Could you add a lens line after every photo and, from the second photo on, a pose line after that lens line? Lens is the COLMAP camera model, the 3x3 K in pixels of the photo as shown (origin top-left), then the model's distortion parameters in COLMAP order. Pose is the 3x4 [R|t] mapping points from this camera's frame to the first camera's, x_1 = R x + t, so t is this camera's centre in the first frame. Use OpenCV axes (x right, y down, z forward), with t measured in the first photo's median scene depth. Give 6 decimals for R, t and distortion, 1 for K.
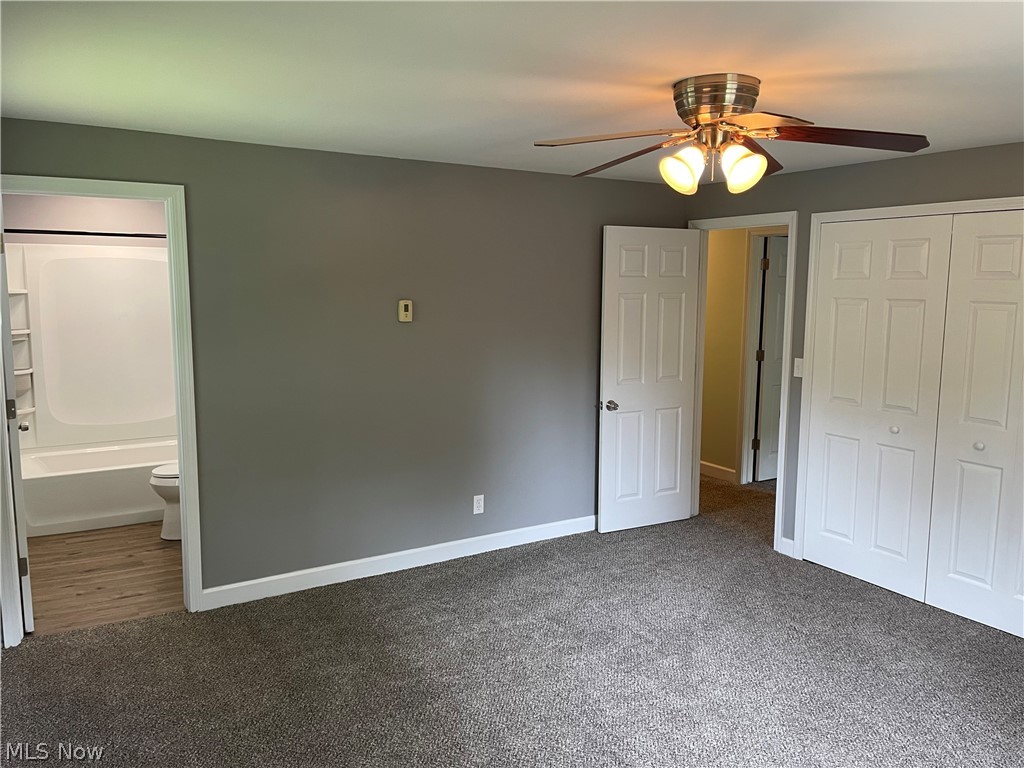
lens RADIAL K [[769.6, 0, 508.4], [0, 769.6, 378.1], [0, 0, 1]] dist [0.033116, -0.006765]
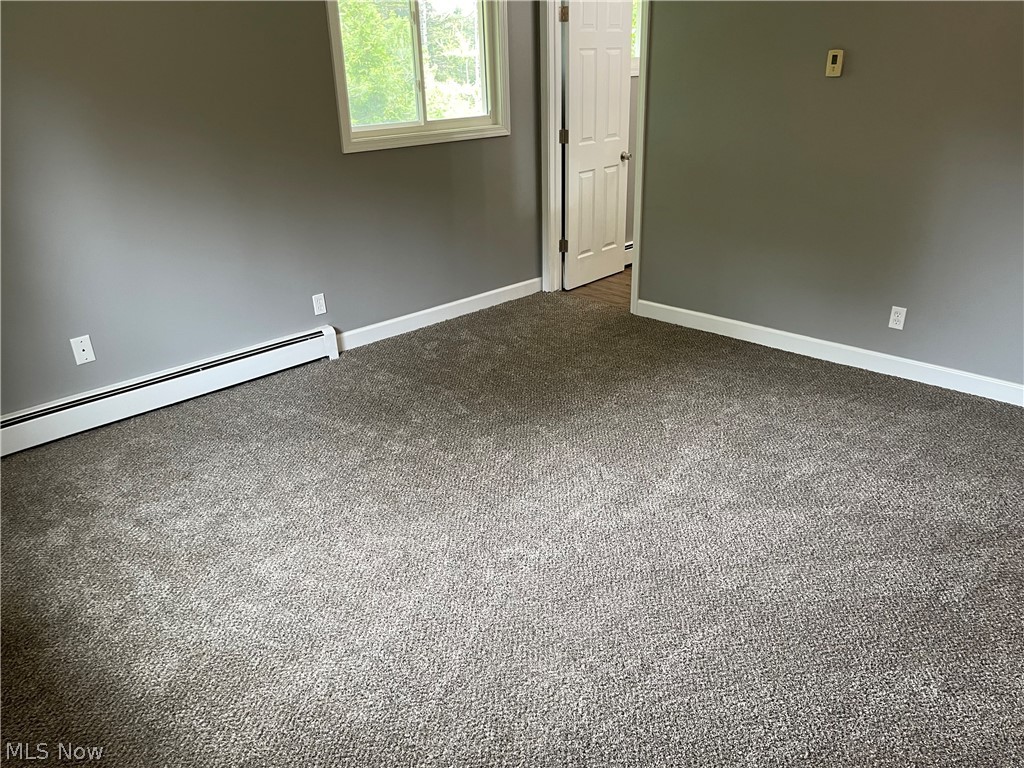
lens RADIAL K [[769.6, 0, 513.0], [0, 769.6, 390.5], [0, 0, 1]] dist [0.033116, -0.006765]
pose [[0.240734, 0.372504, -0.896263, 0.699153], [-0.095369, 0.928030, 0.360091, -0.026183], [0.965894, -0.001211, 0.258934, 0.424342]]
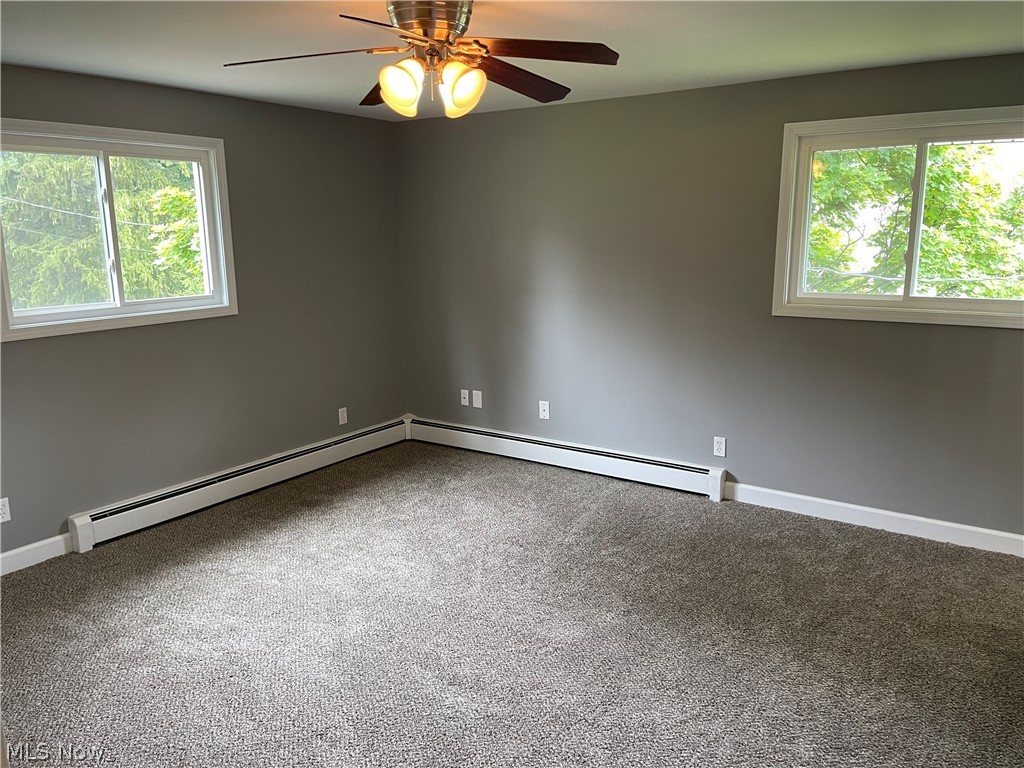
lens RADIAL K [[769.6, 0, 513.3], [0, 769.6, 385.3], [0, 0, 1]] dist [0.033116, -0.006765]
pose [[-0.911737, 0.089102, -0.400994, 0.358535], [-0.043931, 0.949442, 0.310855, -0.140735], [0.408418, 0.301034, -0.861727, 1.225392]]
